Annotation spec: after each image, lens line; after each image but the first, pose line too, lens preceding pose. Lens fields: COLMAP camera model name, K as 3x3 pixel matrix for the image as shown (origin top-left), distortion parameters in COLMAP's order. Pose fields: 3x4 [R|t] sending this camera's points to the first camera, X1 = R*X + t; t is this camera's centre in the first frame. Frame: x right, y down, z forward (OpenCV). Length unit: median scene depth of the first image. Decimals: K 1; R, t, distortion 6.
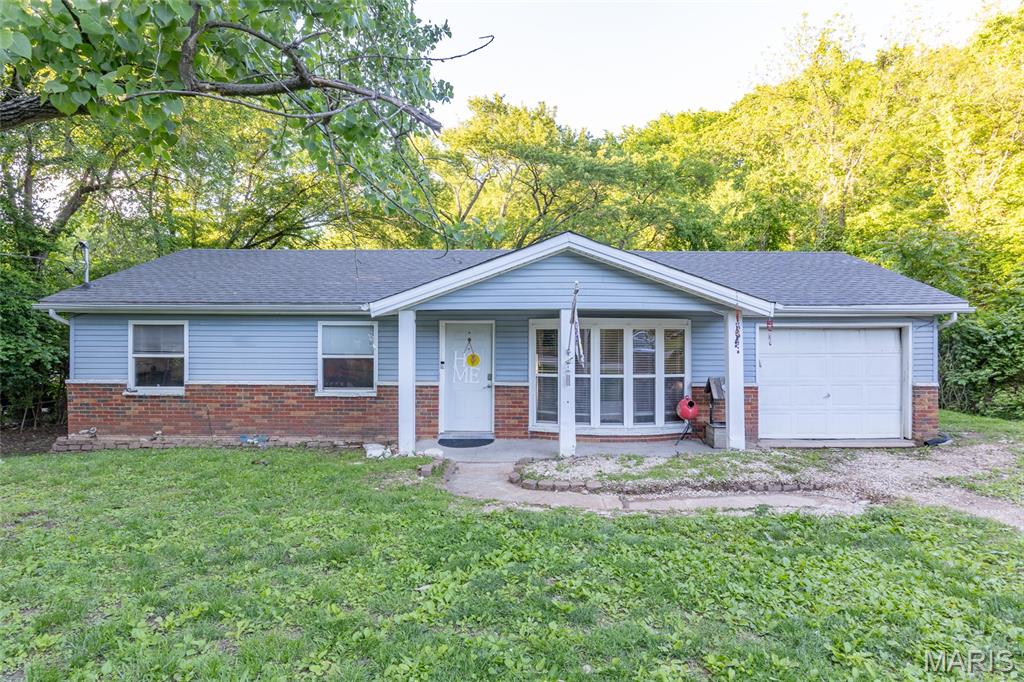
lens RADIAL K [[516.0, 0, 513.1], [0, 516.0, 337.5], [0, 0, 1]] dist [-0.003128, -0.000285]
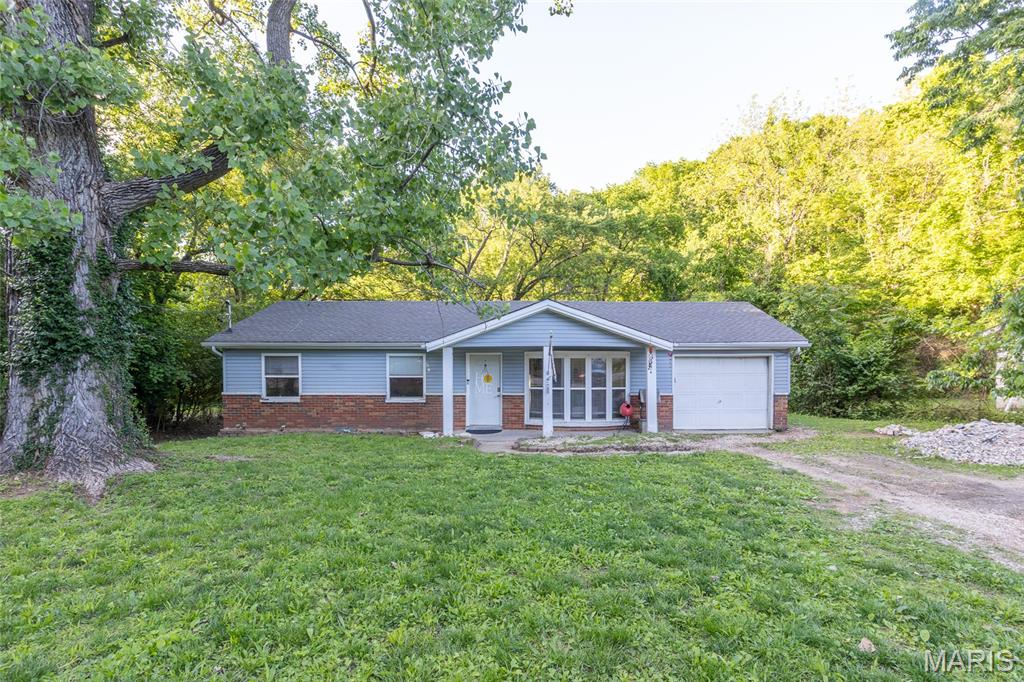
lens RADIAL K [[461.0, 0, 513.1], [0, 461.0, 342.5], [0, 0, 1]] dist [-0.002601, -0.000626]
pose [[0.999988, -0.003196, -0.003594, 0.002635], [0.003037, 0.999053, -0.043400, -0.004024], [0.003729, 0.043388, 0.999051, -0.373108]]
